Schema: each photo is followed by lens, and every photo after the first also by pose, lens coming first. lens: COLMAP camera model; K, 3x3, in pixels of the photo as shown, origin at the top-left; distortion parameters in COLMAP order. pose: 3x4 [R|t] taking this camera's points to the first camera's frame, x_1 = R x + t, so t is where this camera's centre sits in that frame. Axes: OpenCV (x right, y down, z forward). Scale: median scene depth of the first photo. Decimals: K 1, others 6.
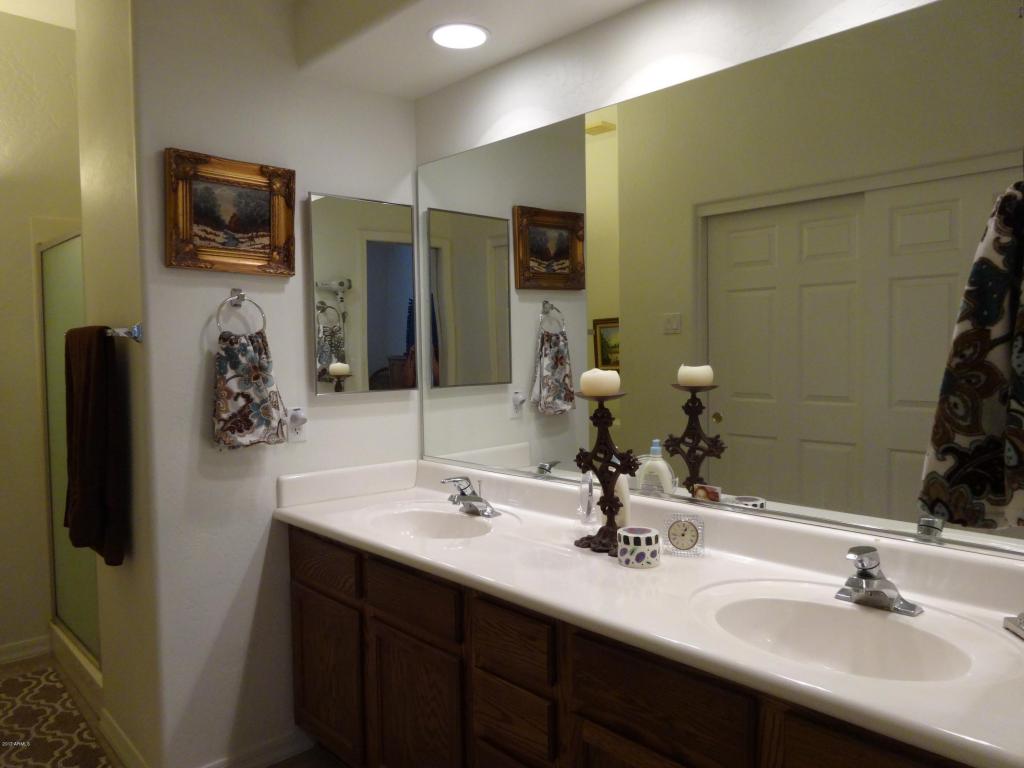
lens RADIAL K [[756.9, 0, 506.5], [0, 756.9, 386.0], [0, 0, 1]] dist [-0.012207, 0.004152]
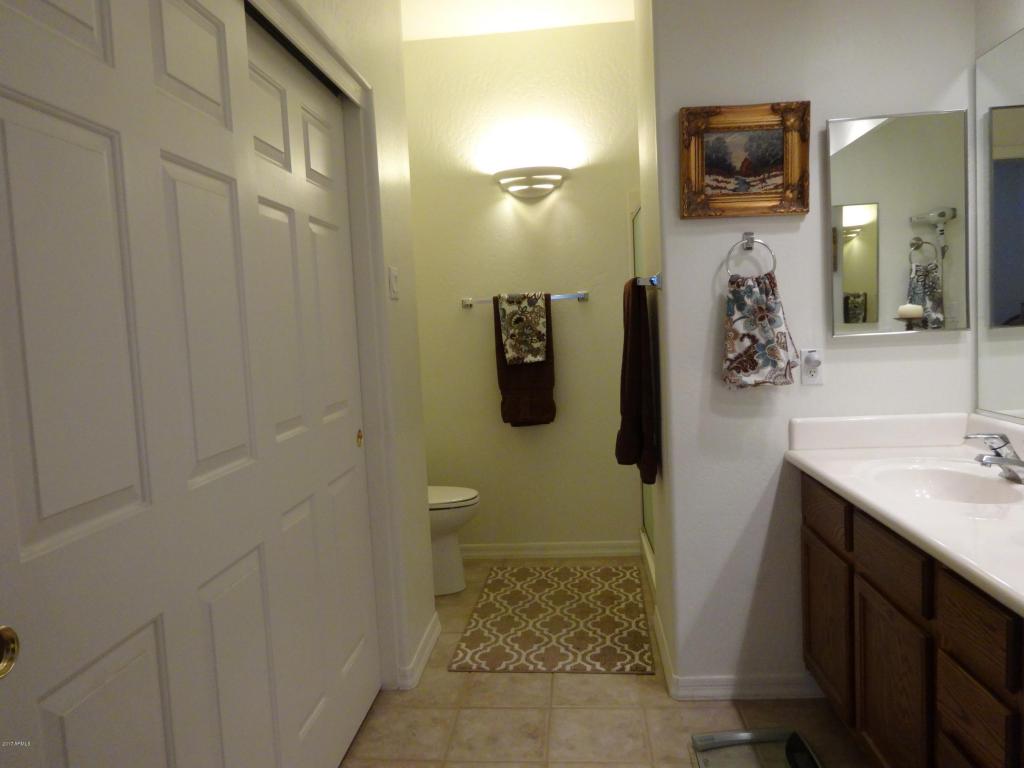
lens RADIAL K [[756.9, 0, 506.5], [0, 756.9, 386.0], [0, 0, 1]] dist [-0.012207, 0.004152]
pose [[0.672982, 0.039722, -0.738591, 0.187489], [0.006013, 0.998230, 0.059165, 0.016734], [0.739634, -0.044258, 0.671552, 0.060712]]
